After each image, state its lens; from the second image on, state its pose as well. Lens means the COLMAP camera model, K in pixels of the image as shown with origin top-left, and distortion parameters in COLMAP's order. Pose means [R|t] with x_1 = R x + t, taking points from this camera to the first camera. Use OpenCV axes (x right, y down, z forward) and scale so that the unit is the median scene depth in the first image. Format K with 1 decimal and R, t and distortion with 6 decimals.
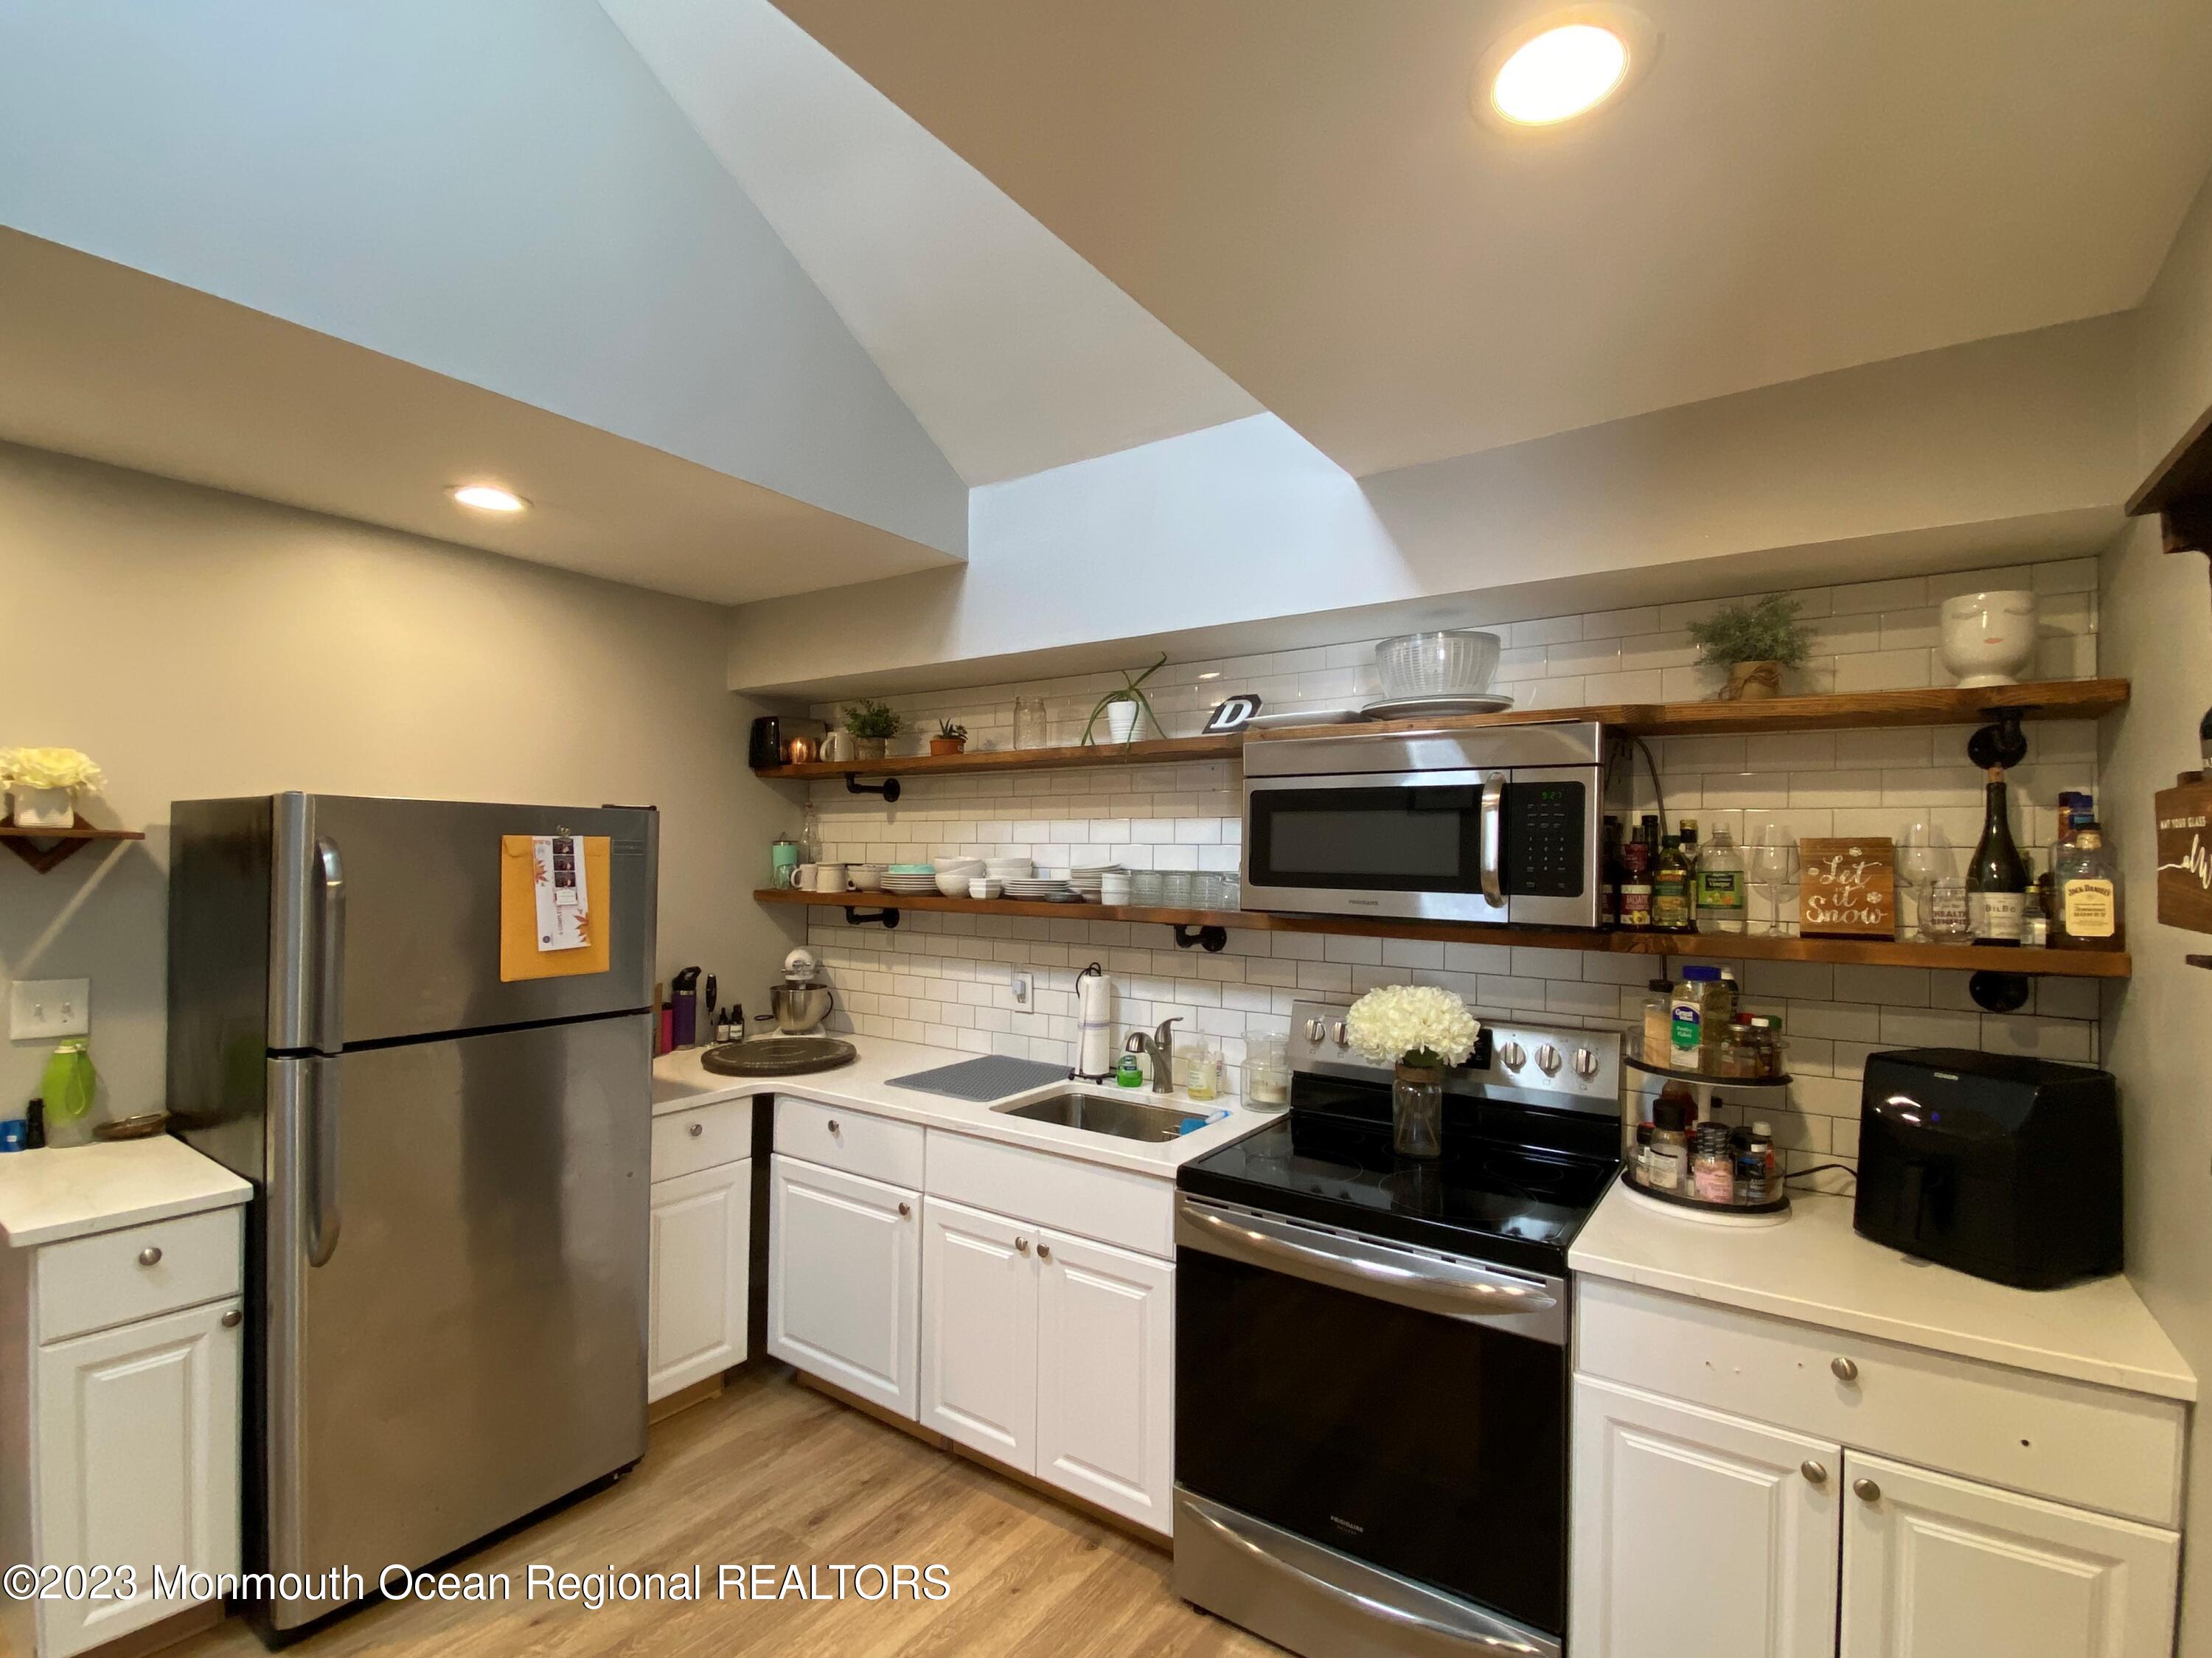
lens RADIAL K [[1031.5, 0, 1106.0], [0, 1031.5, 829.0], [0, 0, 1]] dist [0.029257, -0.028371]
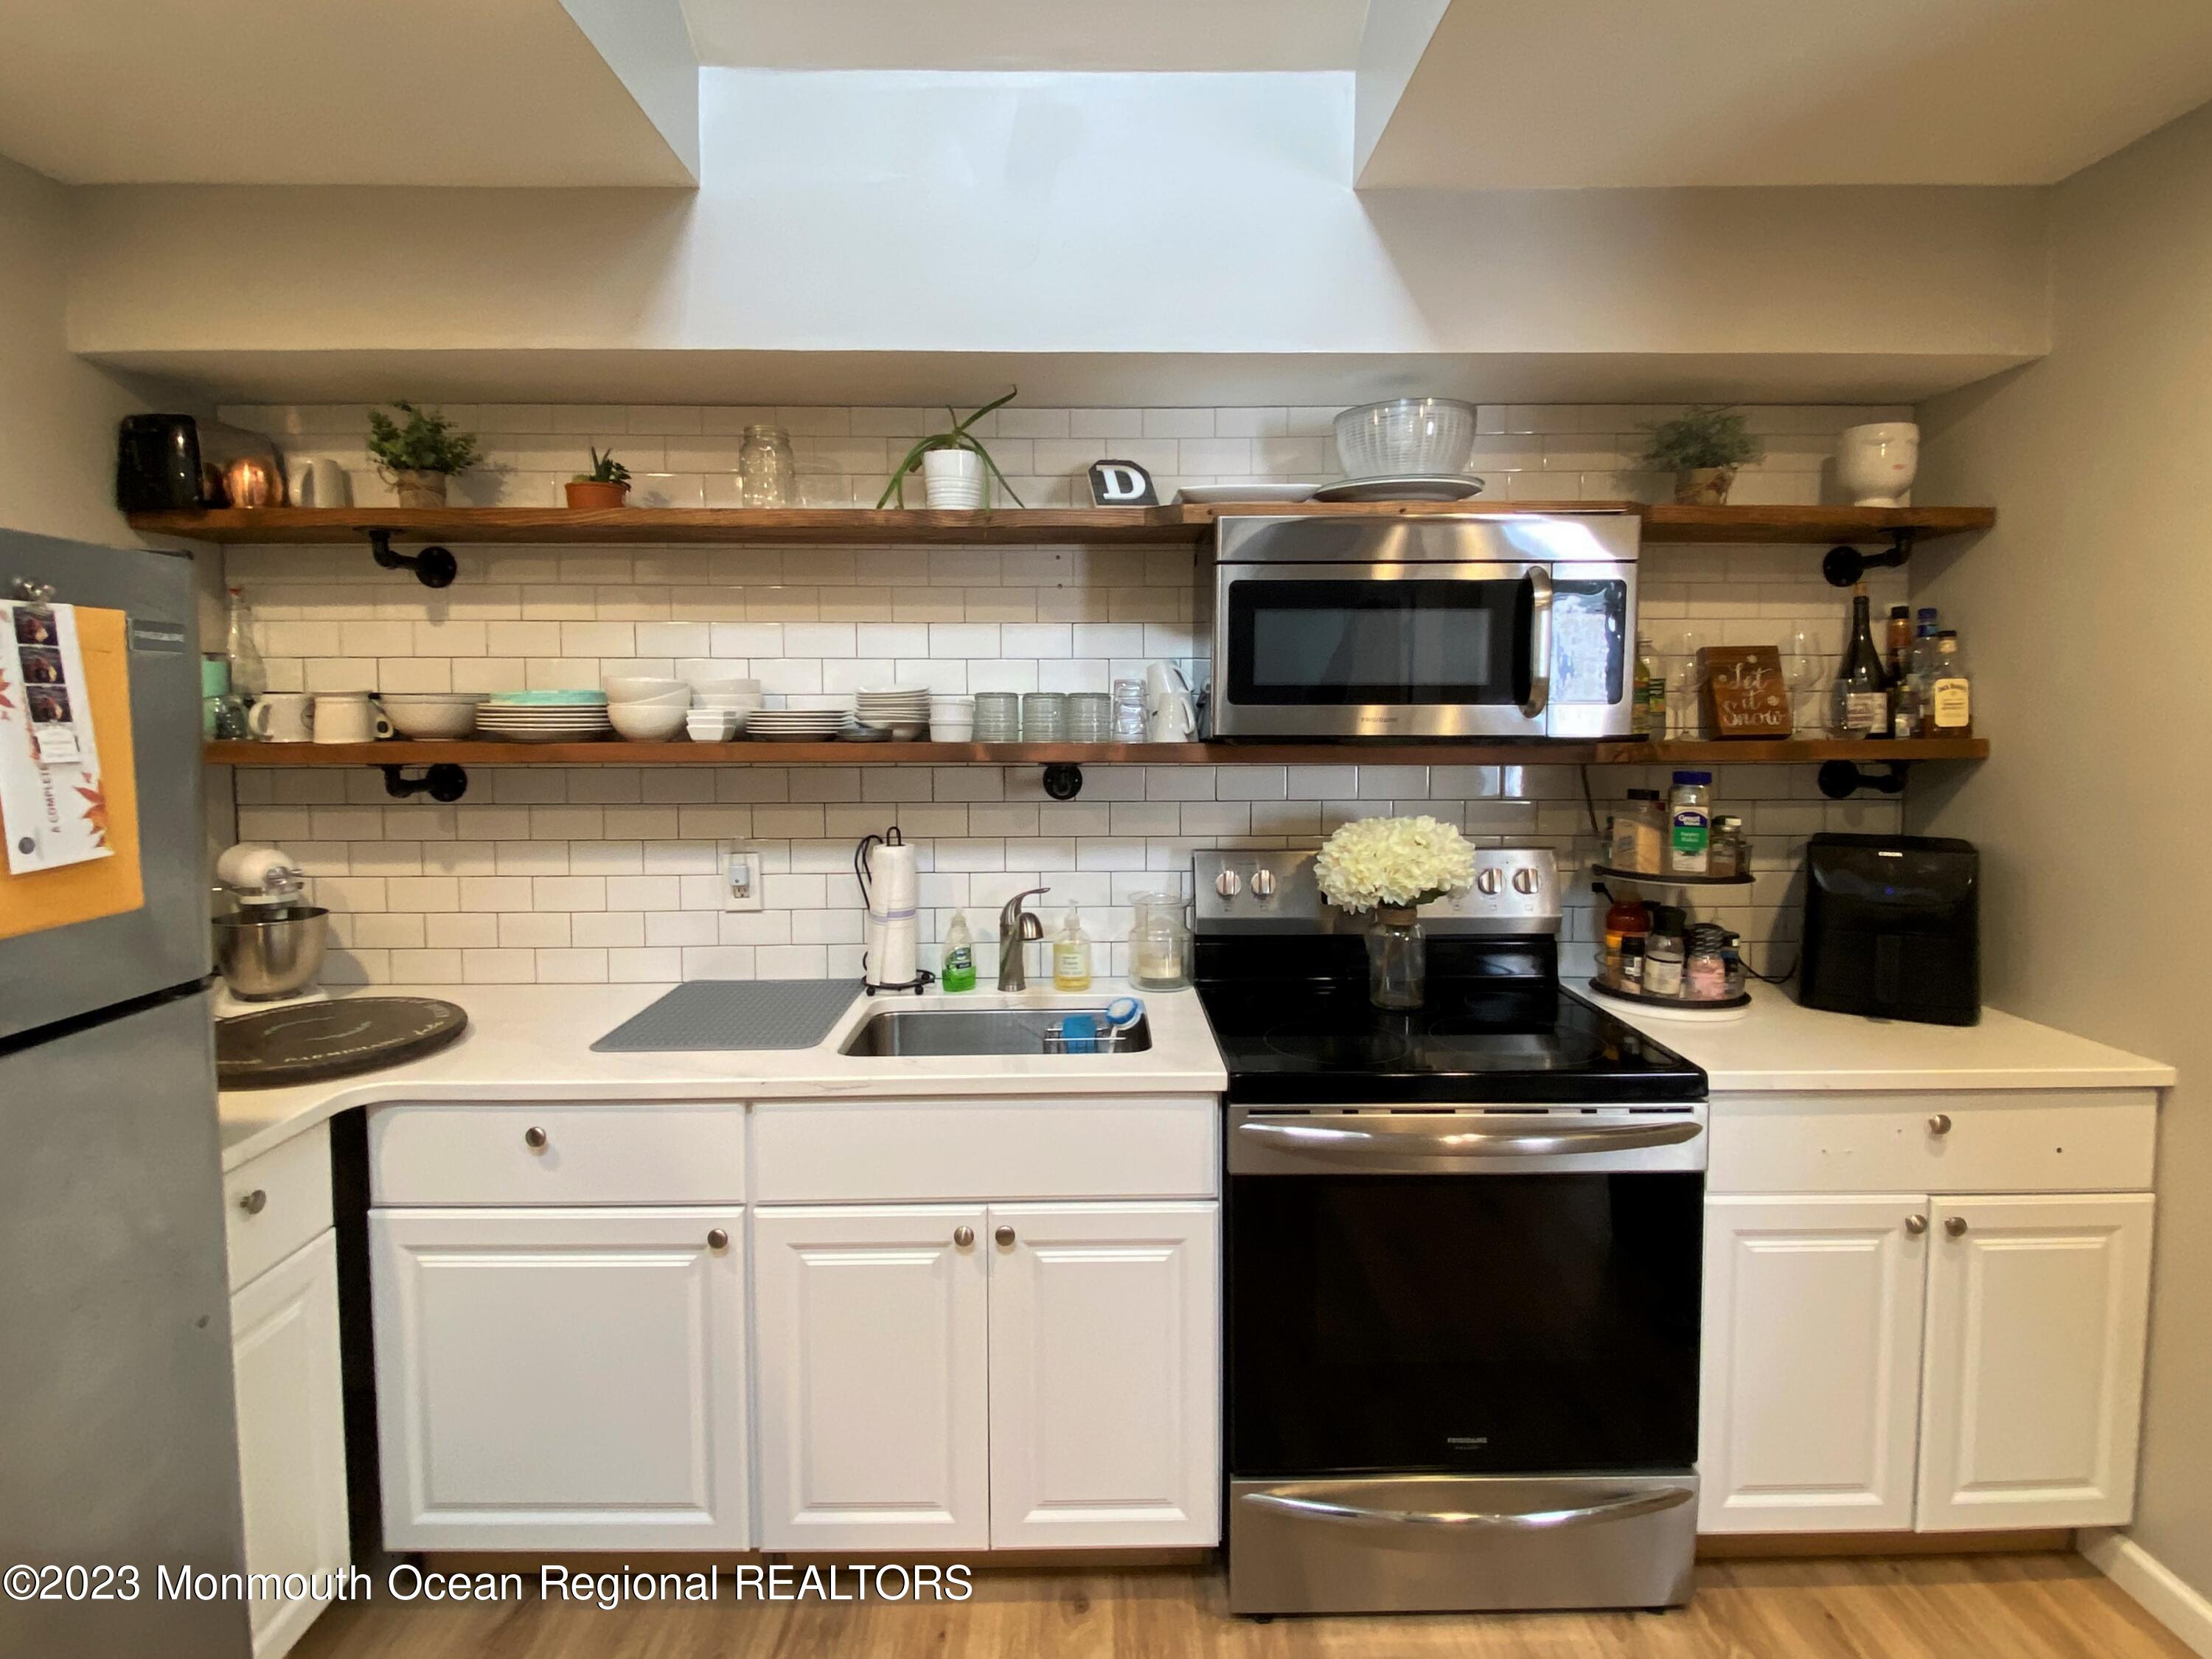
lens RADIAL K [[1159.2, 0, 1126.4], [0, 1159.2, 764.9], [0, 0, 1]] dist [0.031502, -0.036480]
pose [[0.808918, -0.042229, 0.586403, -0.395276], [-0.002189, 0.997194, 0.074831, 0.032859], [-0.587917, -0.061816, 0.806556, 0.314766]]
